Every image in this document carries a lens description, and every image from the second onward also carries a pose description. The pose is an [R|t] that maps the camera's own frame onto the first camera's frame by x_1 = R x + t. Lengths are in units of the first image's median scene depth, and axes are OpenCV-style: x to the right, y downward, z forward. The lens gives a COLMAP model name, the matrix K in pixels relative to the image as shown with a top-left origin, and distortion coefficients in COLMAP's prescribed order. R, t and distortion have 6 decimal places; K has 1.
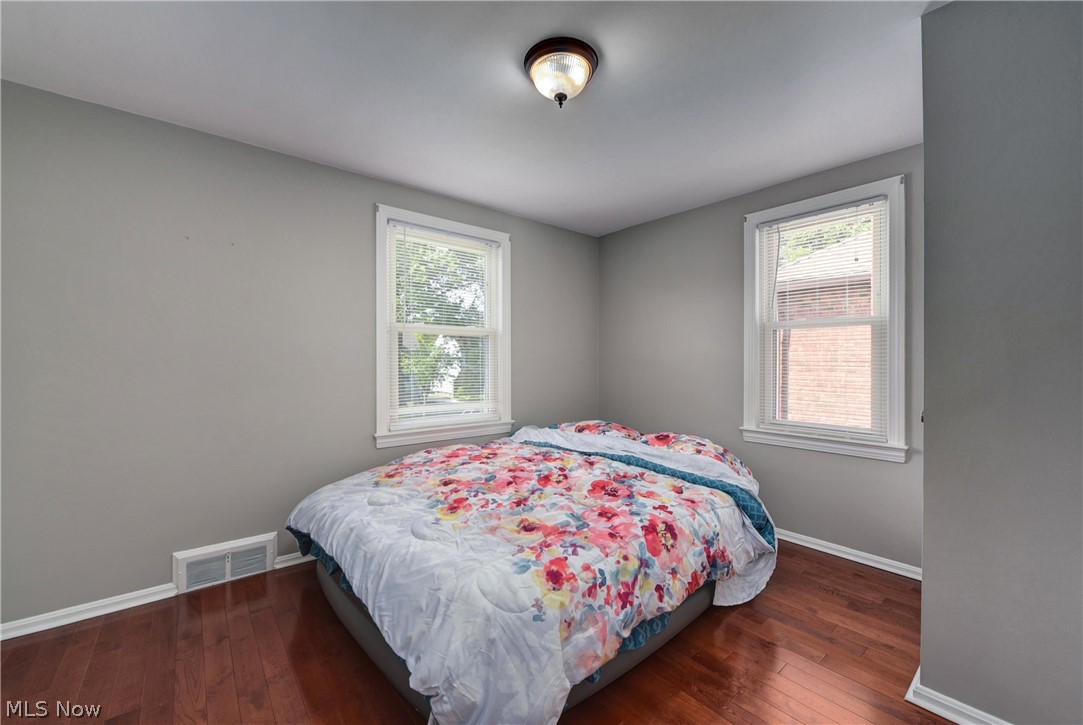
lens RADIAL K [[433.6, 0, 545.1], [0, 433.6, 361.9], [0, 0, 1]] dist [-0.001894, -0.000203]
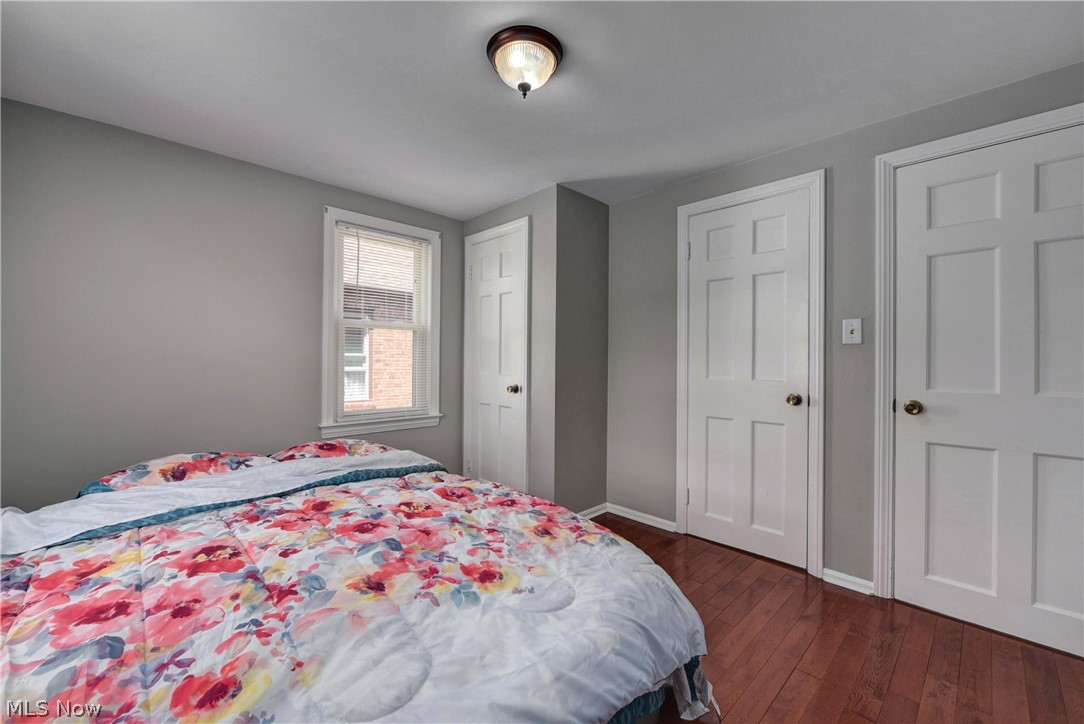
lens RADIAL K [[426.4, 0, 542.0], [0, 426.4, 362.0], [0, 0, 1]] dist [-0.001251, -0.000085]
pose [[-0.065211, -0.008828, 0.997832, -0.741556], [-0.010378, 0.999913, 0.008168, -0.002365], [-0.997818, -0.009823, -0.065297, 0.814822]]
